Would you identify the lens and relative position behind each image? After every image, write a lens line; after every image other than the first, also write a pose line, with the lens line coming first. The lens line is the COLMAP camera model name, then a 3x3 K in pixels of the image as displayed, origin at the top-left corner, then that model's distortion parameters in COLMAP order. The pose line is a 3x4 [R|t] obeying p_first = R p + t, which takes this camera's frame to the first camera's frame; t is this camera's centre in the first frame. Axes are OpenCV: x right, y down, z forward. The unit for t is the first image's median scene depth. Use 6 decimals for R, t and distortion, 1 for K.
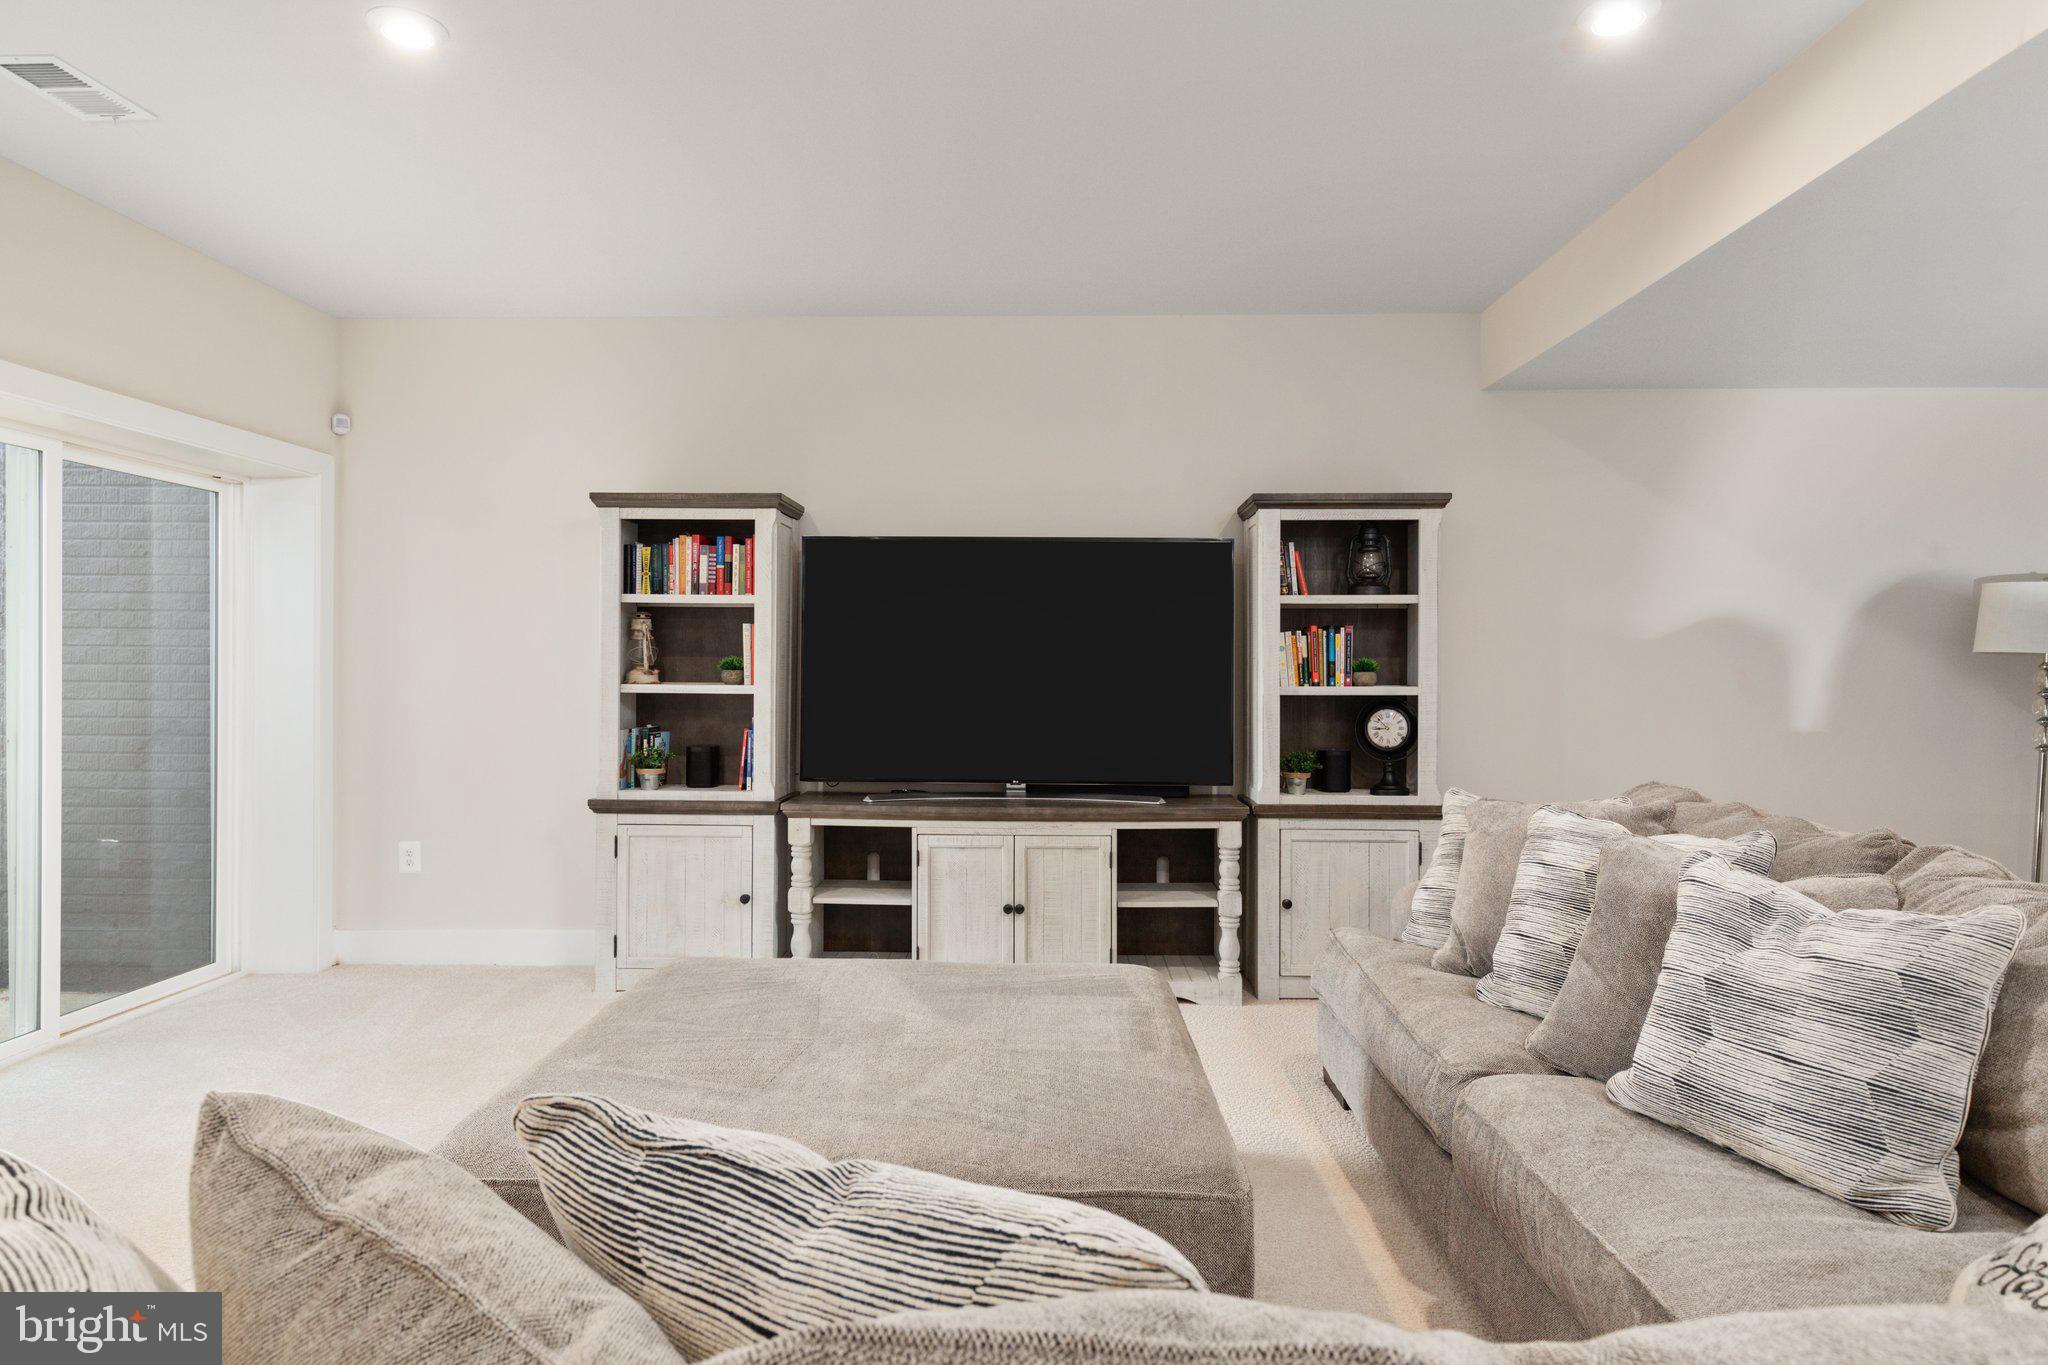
lens RADIAL K [[1110.0, 0, 991.0], [0, 1110.0, 666.3], [0, 0, 1]] dist [-0.001367, 0.002313]
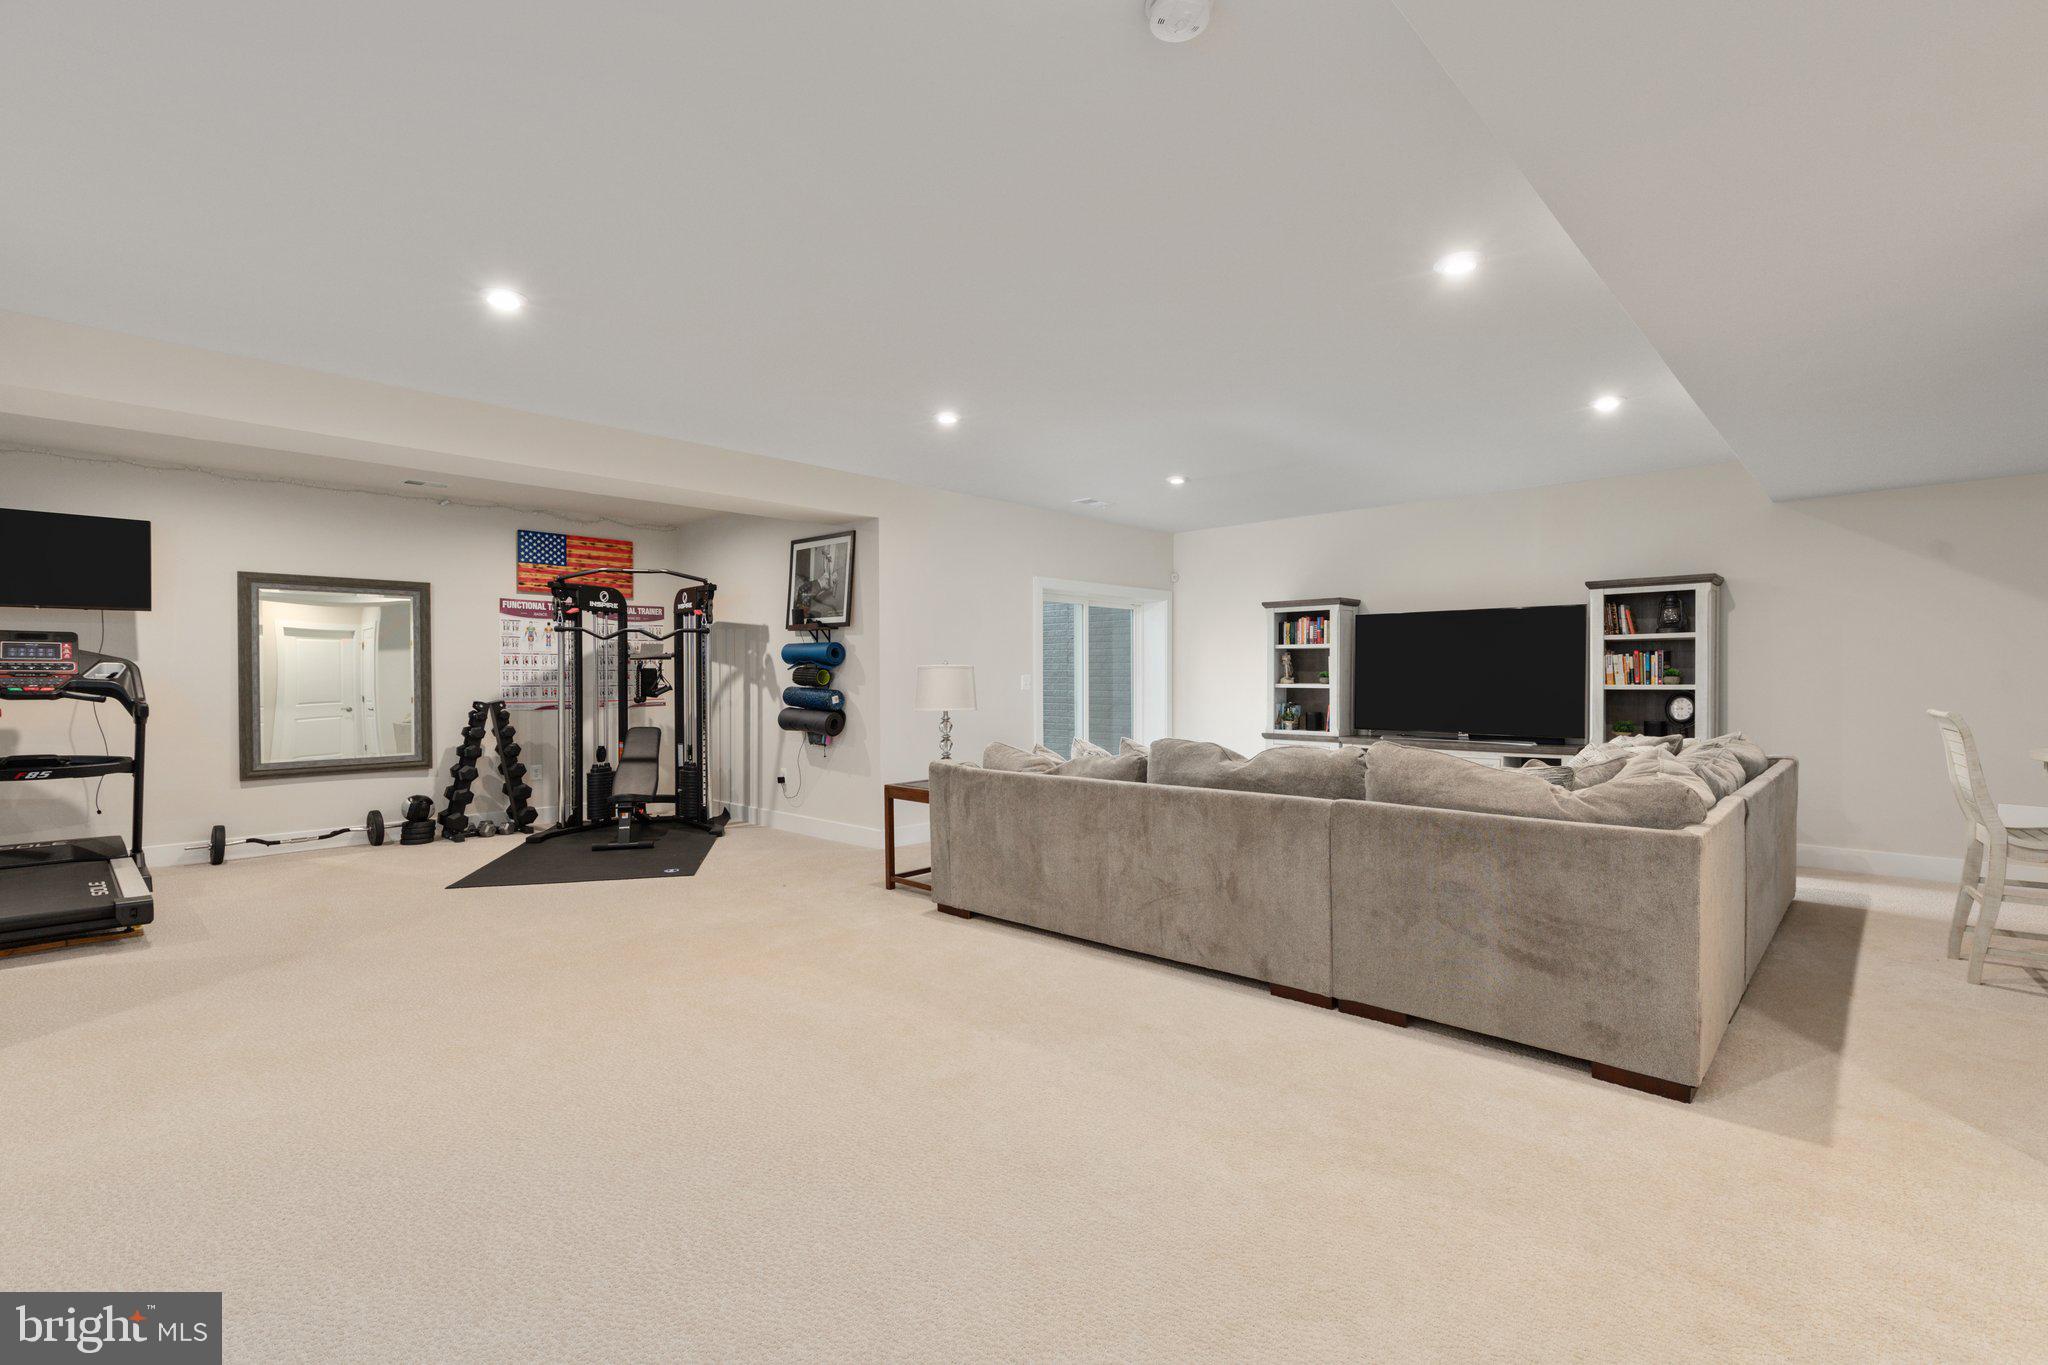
lens RADIAL K [[935.4, 0, 1025.9], [0, 935.4, 679.5], [0, 0, 1]] dist [0.013024, -0.000139]
pose [[0.740055, -0.004637, -0.672530, 0.588420], [0.008265, 0.999963, 0.002200, -0.001869], [0.672495, -0.007187, 0.740067, -0.788638]]
